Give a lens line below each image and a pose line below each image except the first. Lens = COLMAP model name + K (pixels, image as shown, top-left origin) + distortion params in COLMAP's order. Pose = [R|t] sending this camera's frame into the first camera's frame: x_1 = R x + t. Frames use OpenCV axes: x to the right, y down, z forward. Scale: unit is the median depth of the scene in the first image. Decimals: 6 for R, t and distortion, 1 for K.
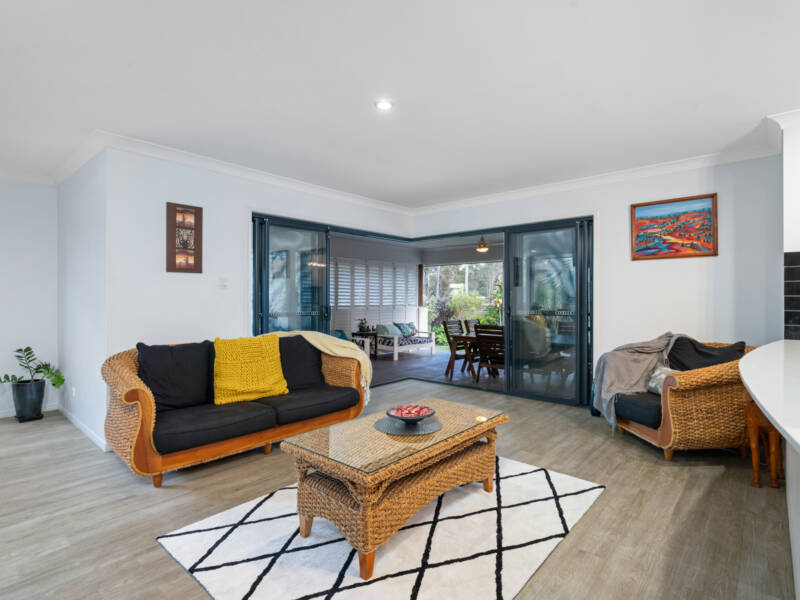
lens RADIAL K [[412.5, 0, 400.0], [0, 412.5, 300.0], [0, 0, 1]] dist [-0.003580, -0.000479]
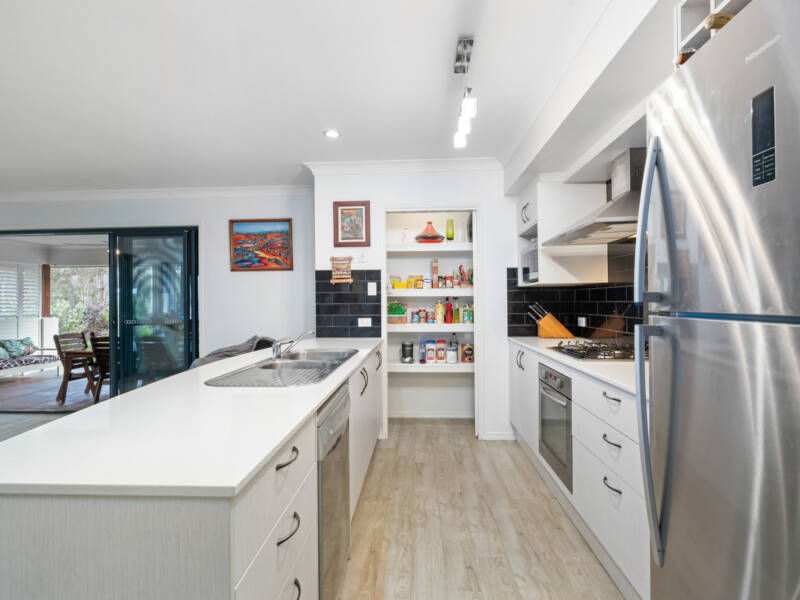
lens RADIAL K [[412.5, 0, 400.0], [0, 412.5, 300.0], [0, 0, 1]] dist [-0.003580, -0.000479]
pose [[0.783055, -0.005657, 0.621927, 0.235184], [0.012709, 0.999895, -0.006907, -0.007051], [-0.621823, 0.013313, 0.783045, -0.127193]]
